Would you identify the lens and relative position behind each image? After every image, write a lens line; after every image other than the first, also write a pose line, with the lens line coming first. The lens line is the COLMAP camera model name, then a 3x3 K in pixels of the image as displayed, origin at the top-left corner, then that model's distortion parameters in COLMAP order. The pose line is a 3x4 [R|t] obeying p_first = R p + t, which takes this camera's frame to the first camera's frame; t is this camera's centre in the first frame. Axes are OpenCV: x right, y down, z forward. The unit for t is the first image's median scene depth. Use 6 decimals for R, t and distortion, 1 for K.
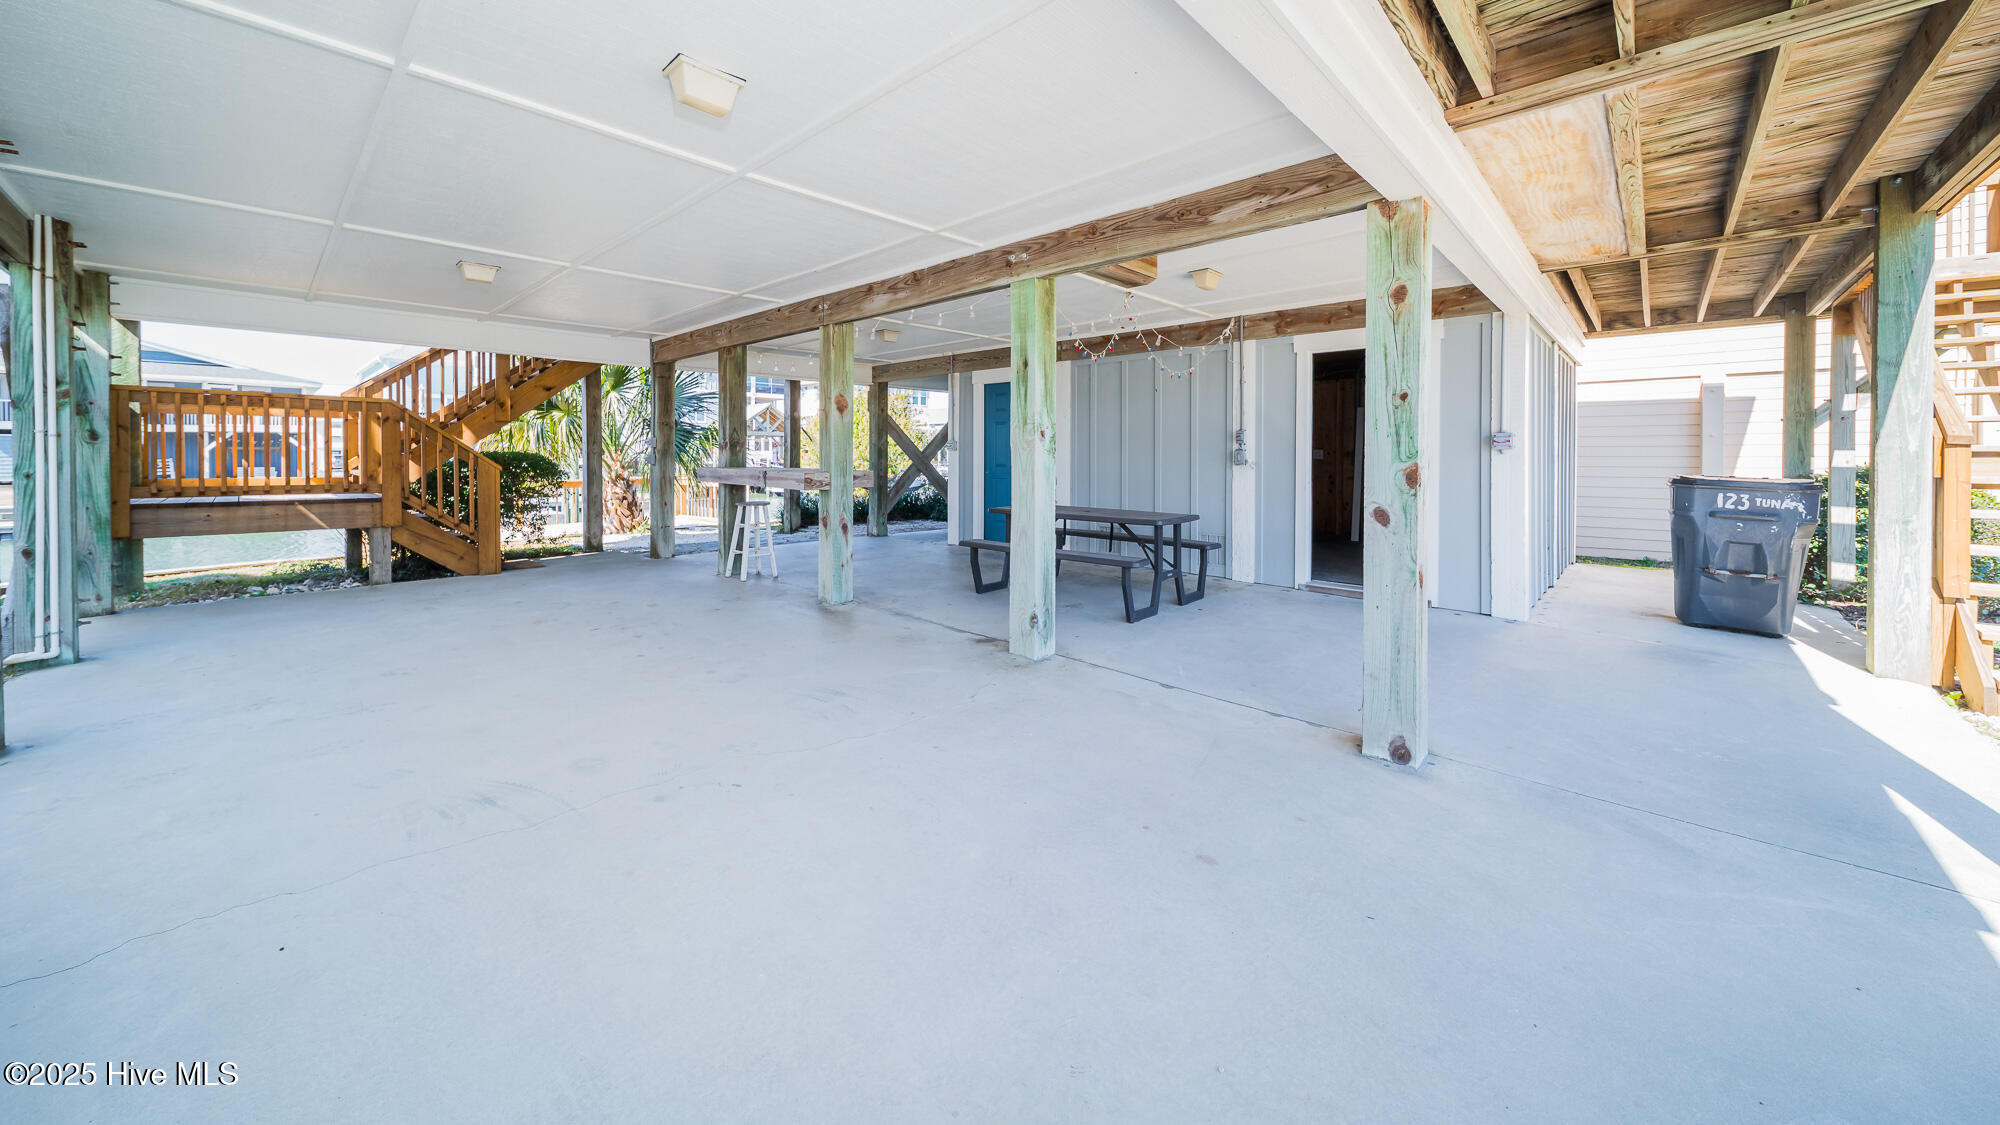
lens RADIAL K [[704.4, 0, 991.8], [0, 704.4, 460.9], [0, 0, 1]] dist [0.001521, 0.000046]
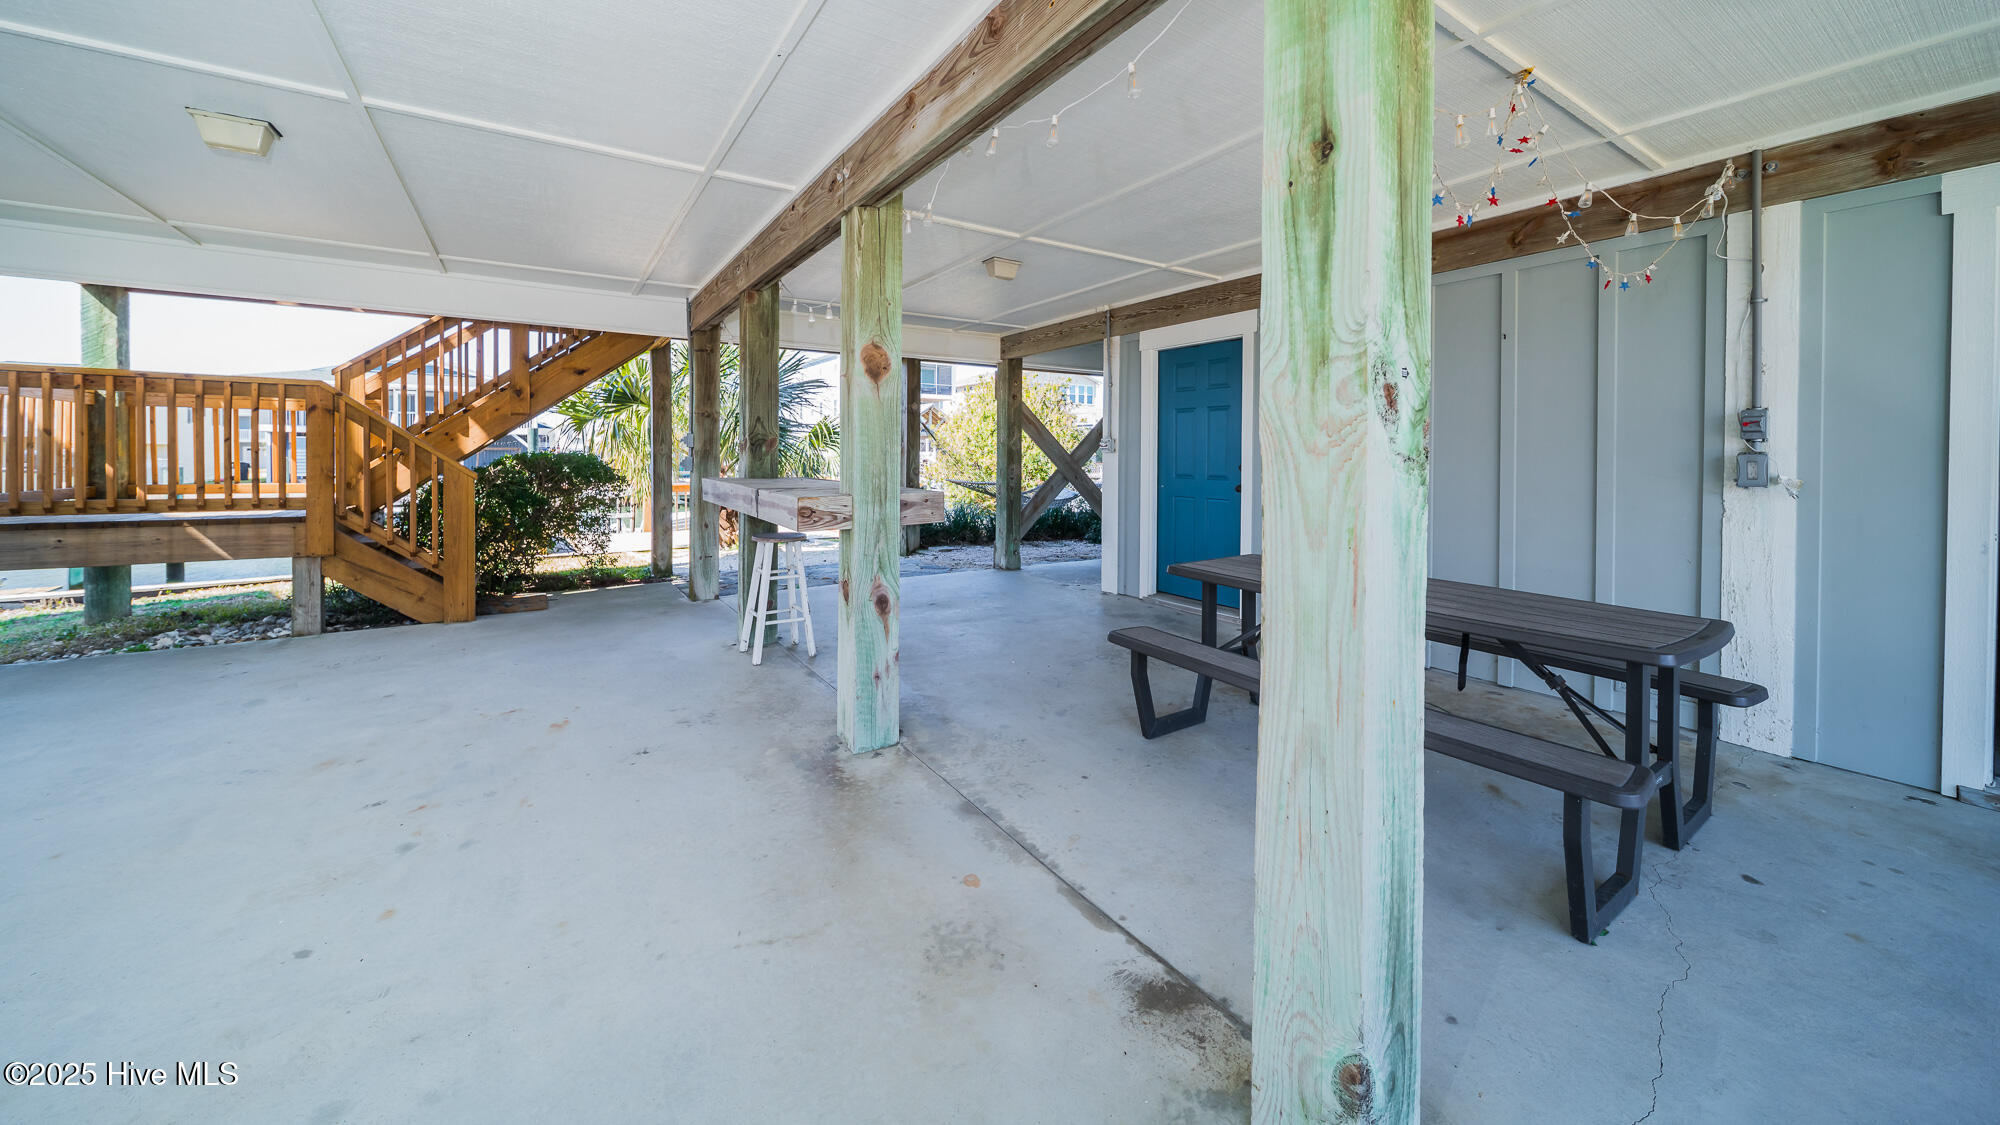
lens RADIAL K [[704.4, 0, 991.8], [0, 704.4, 460.9], [0, 0, 1]] dist [0.001521, 0.000046]
pose [[0.971816, 0.004943, -0.235689, -0.007846], [-0.005183, 0.999986, -0.000400, -0.007525], [0.235684, 0.001611, 0.971828, 0.414097]]
